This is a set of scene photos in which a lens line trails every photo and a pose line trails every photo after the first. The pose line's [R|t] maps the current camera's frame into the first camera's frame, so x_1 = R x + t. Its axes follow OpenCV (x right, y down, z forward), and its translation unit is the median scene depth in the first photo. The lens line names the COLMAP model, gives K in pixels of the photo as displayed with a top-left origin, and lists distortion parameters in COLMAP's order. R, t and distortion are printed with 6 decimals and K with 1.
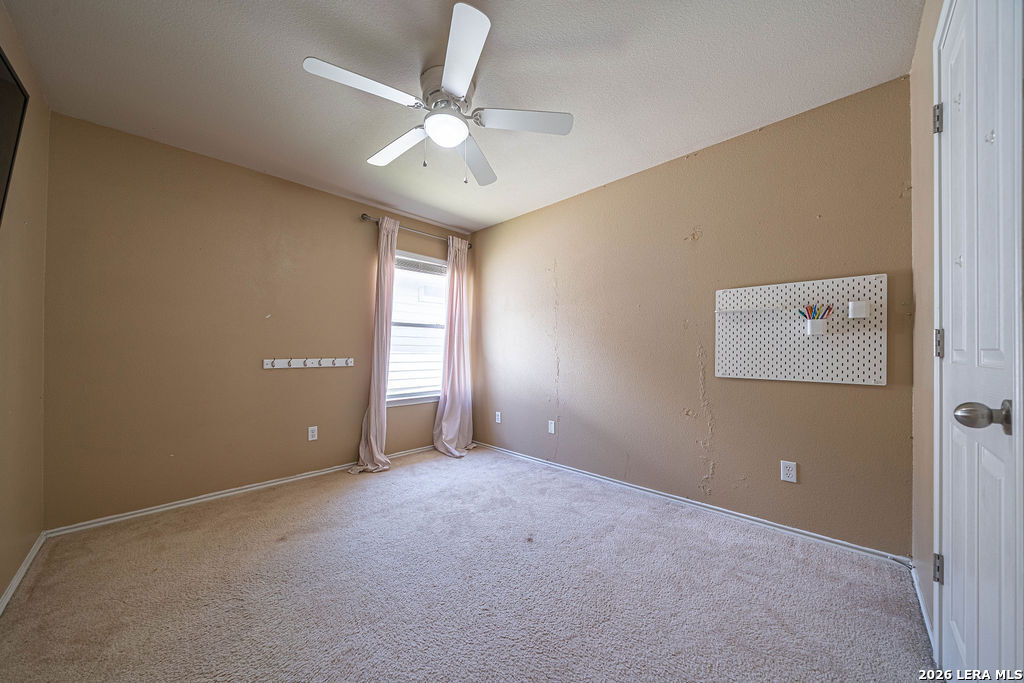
lens RADIAL K [[355.8, 0, 505.9], [0, 355.8, 349.1], [0, 0, 1]] dist [-0.003732, -0.000126]
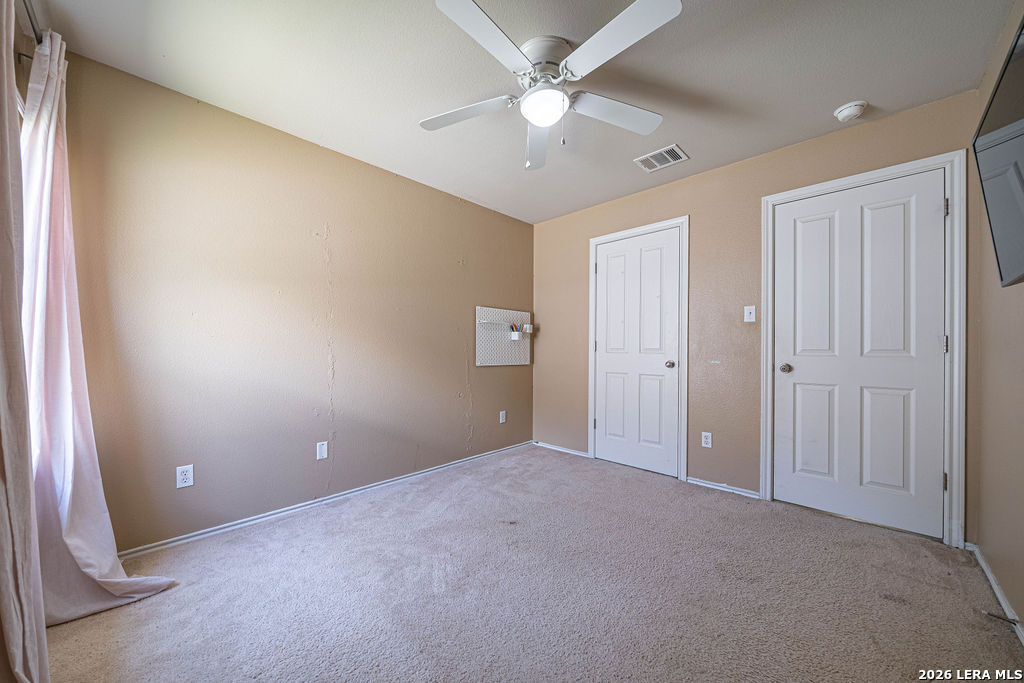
lens RADIAL K [[355.8, 0, 505.9], [0, 355.8, 349.1], [0, 0, 1]] dist [-0.003732, -0.000126]
pose [[0.011673, -0.003170, 0.999927, -0.794714], [-0.005183, 0.999981, 0.003231, 0.003084], [-0.999918, -0.005220, 0.011656, 0.793133]]
